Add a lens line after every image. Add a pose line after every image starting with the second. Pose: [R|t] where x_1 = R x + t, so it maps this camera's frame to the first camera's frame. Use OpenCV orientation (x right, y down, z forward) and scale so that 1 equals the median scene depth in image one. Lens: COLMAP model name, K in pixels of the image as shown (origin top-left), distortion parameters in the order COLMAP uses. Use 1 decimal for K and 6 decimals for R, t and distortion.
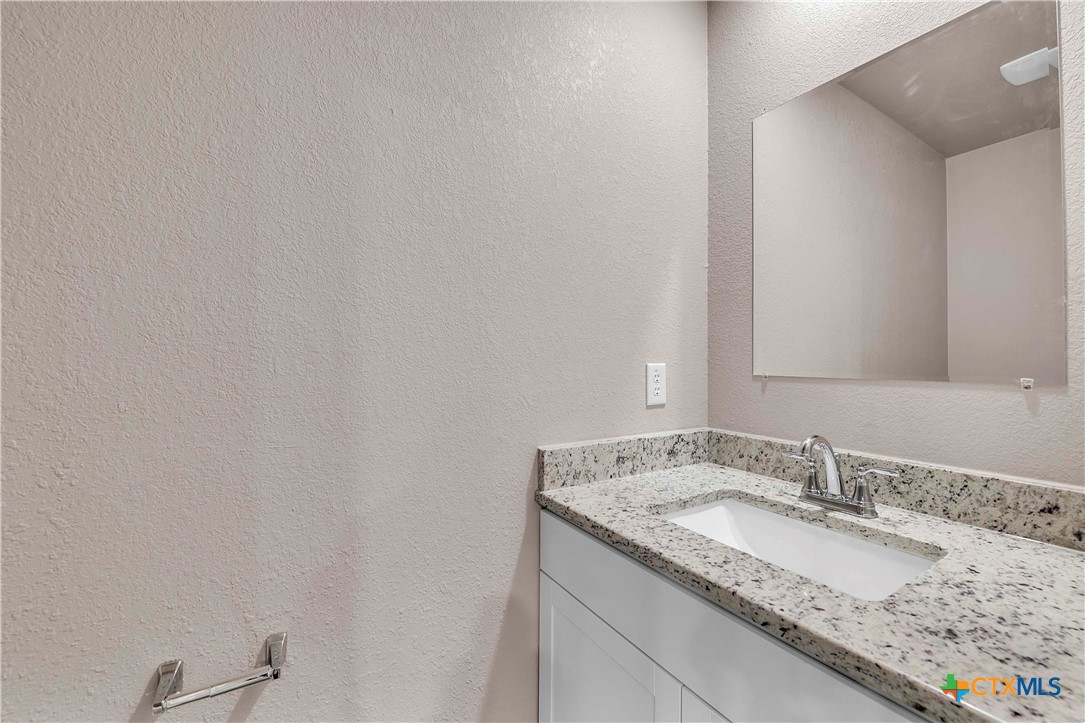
lens RADIAL K [[440.7, 0, 543.6], [0, 440.7, 360.8], [0, 0, 1]] dist [-0.000543, -0.000983]
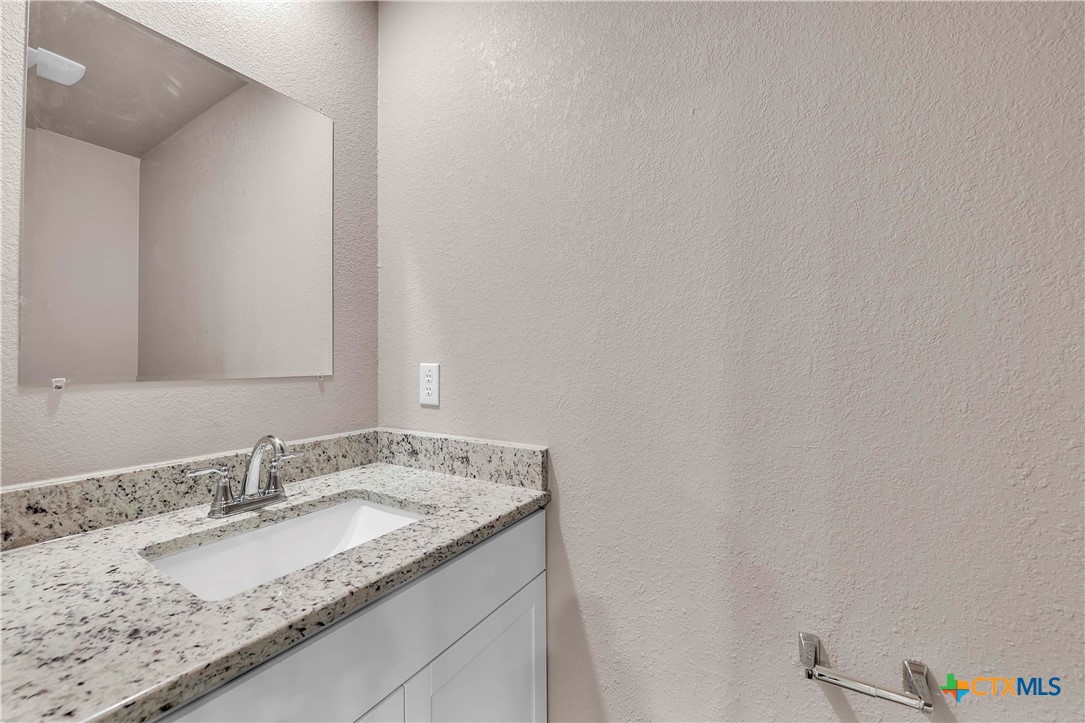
lens RADIAL K [[440.7, 0, 542.1], [0, 440.7, 360.7], [0, 0, 1]] dist [-0.000543, -0.000983]
pose [[-0.470708, -0.001072, 0.882289, -0.582542], [0.001219, 0.999998, 0.001865, -0.001534], [-0.882288, 0.001953, -0.470705, 0.971579]]
